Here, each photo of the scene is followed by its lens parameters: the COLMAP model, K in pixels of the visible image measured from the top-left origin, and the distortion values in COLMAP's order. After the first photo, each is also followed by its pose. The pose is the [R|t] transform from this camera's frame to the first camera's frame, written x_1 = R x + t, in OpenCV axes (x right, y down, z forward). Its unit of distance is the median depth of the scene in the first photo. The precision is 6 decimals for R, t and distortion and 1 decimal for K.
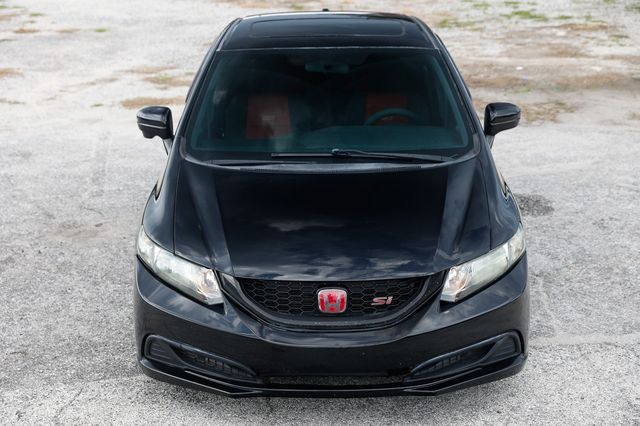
lens RADIAL K [[1055.0, 0, 321.7], [0, 1055.0, 213.6], [0, 0, 1]] dist [0.194493, 0.000000]
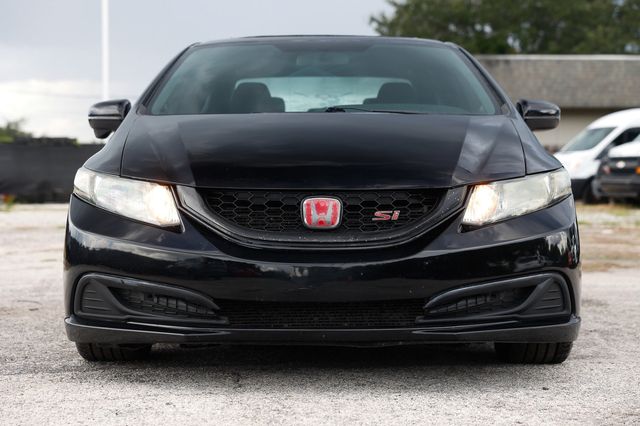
lens RADIAL K [[1253.0, 0, 321.0], [0, 1253.0, 213.6], [0, 0, 1]] dist [0.263077, 0.000000]
pose [[0.999955, 0.006749, -0.006685, 0.015412], [-0.008331, 0.961172, -0.275824, 0.328798], [0.004564, 0.275868, 0.961185, 0.118781]]
